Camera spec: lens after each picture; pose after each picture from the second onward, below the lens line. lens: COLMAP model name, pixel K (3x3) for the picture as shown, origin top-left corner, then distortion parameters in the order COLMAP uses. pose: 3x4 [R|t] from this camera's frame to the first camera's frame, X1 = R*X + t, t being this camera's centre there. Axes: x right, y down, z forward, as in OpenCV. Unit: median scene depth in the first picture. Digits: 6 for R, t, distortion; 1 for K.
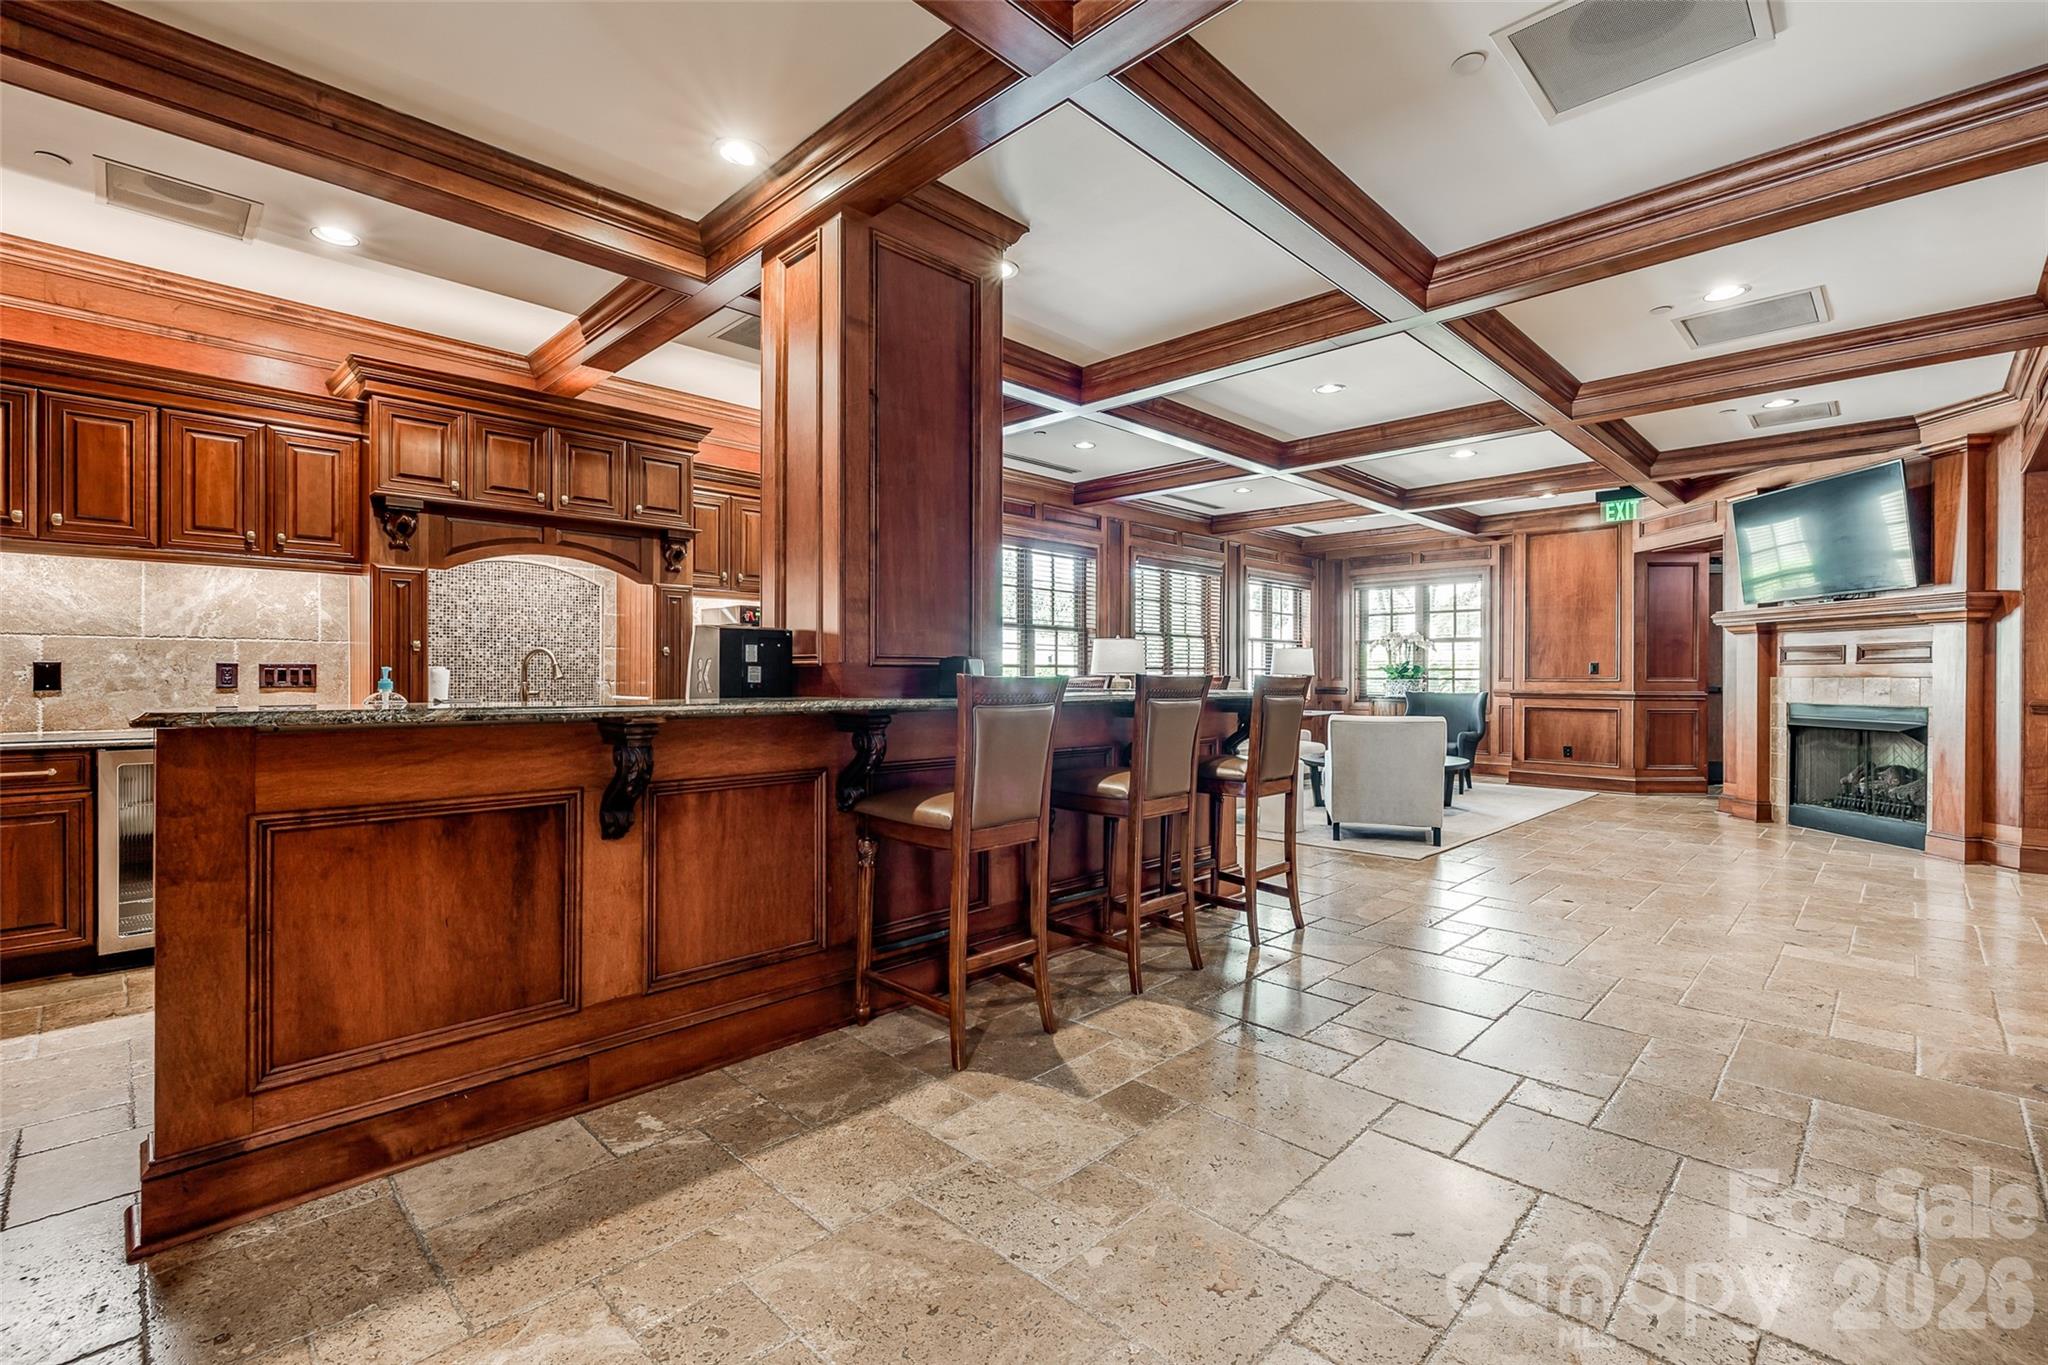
lens RADIAL K [[861.7, 0, 1025.9], [0, 861.7, 678.5], [0, 0, 1]] dist [-0.002443, -0.000264]
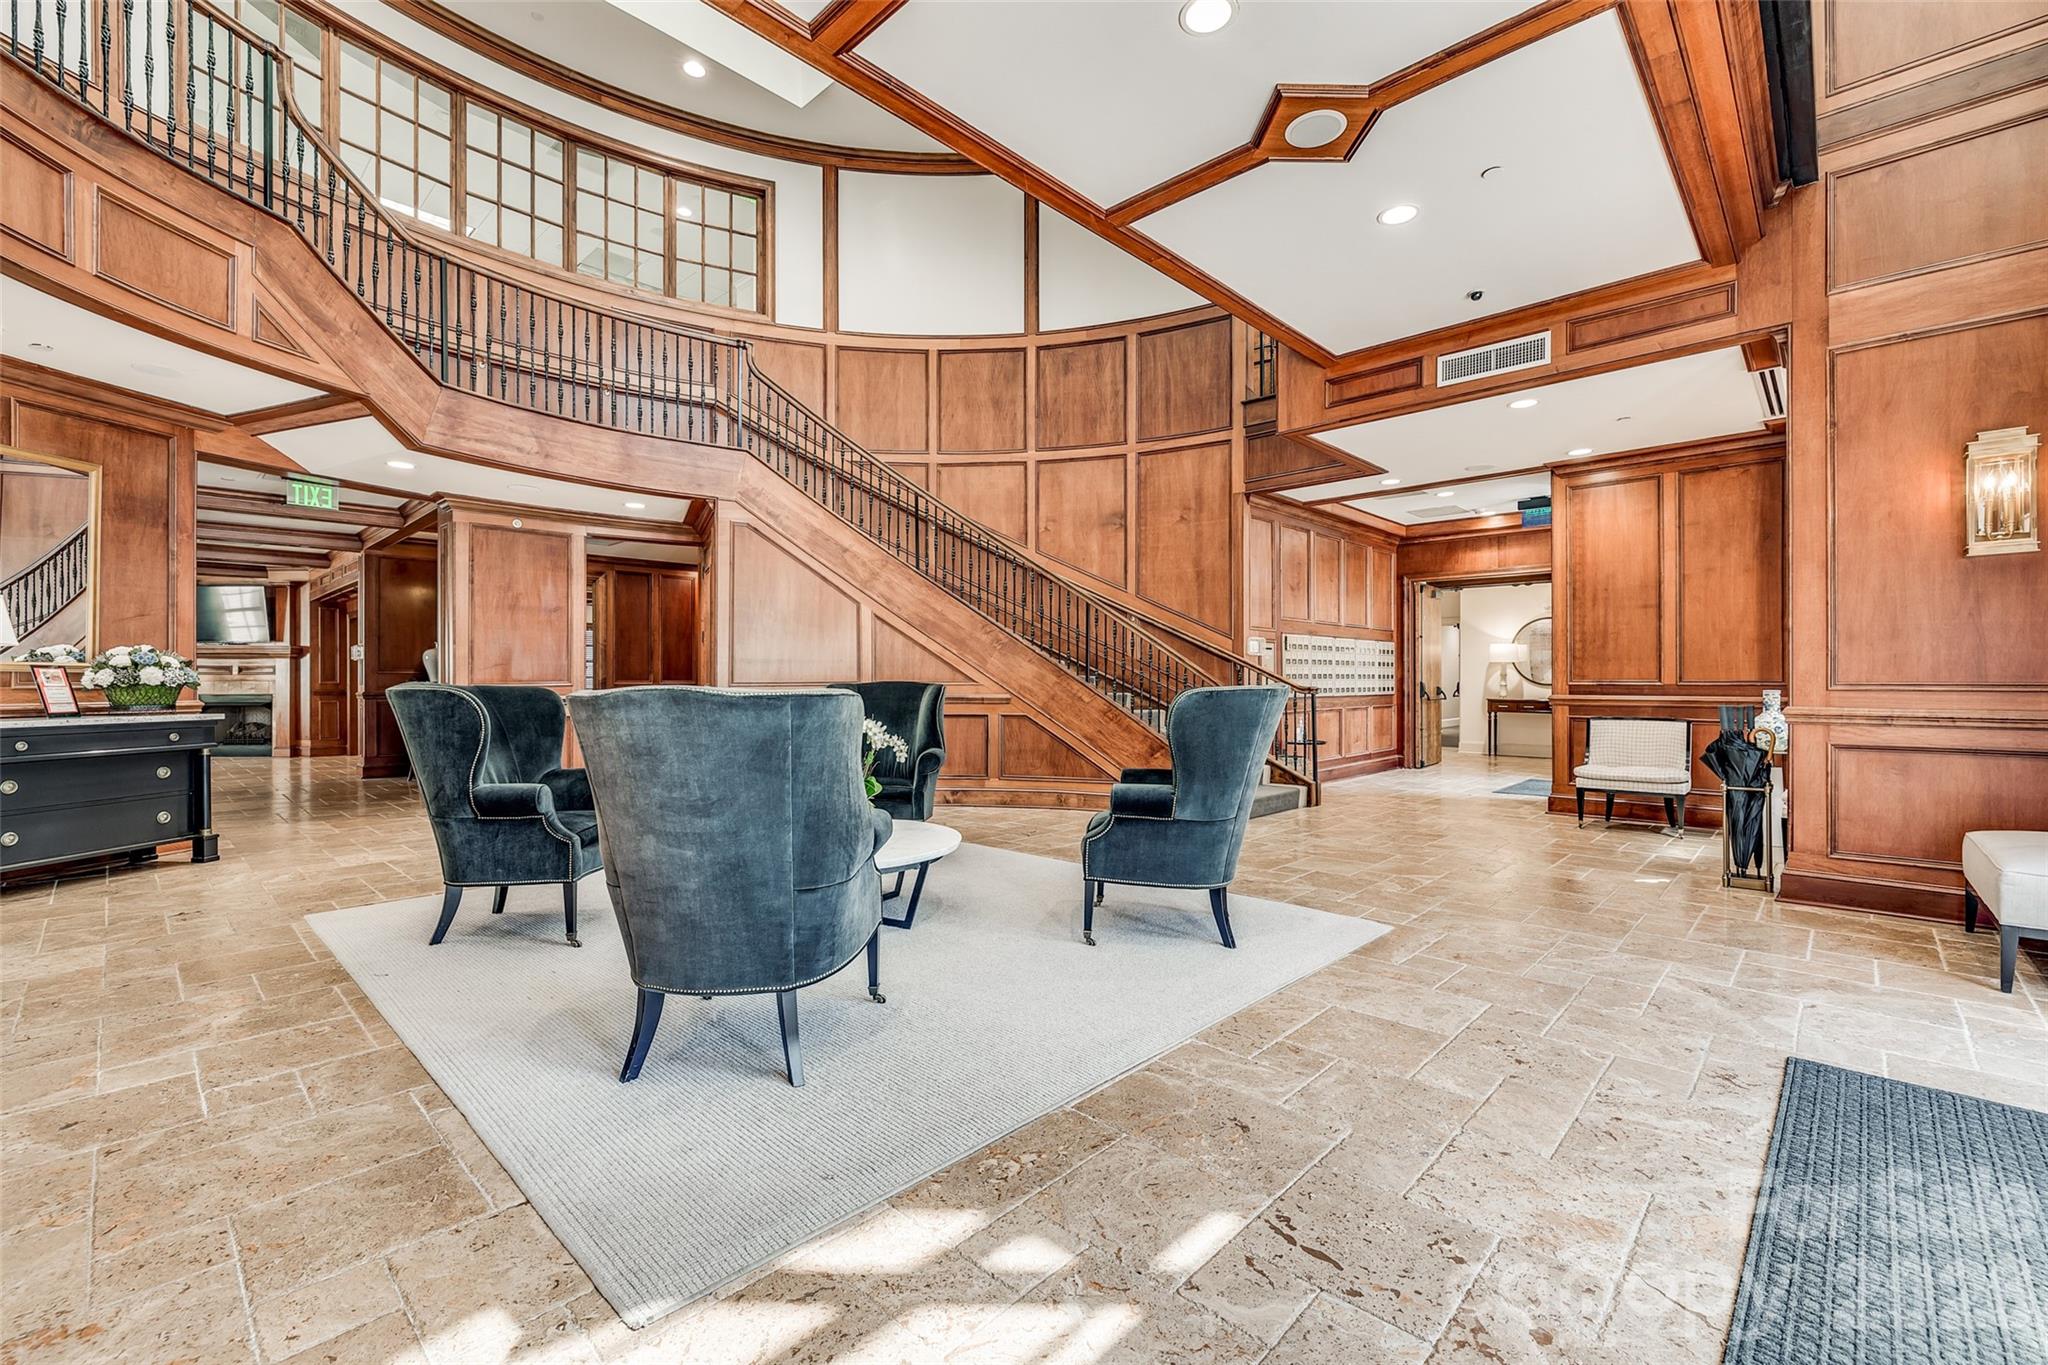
lens RADIAL K [[861.7, 0, 1026.0], [0, 861.7, 679.6], [0, 0, 1]] dist [-0.002443, -0.000264]
pose [[-0.039032, 0.001032, 0.999237, -1.383577], [0.001248, 0.999999, -0.000984, -0.000297], [-0.999237, 0.001208, -0.039033, -0.962626]]
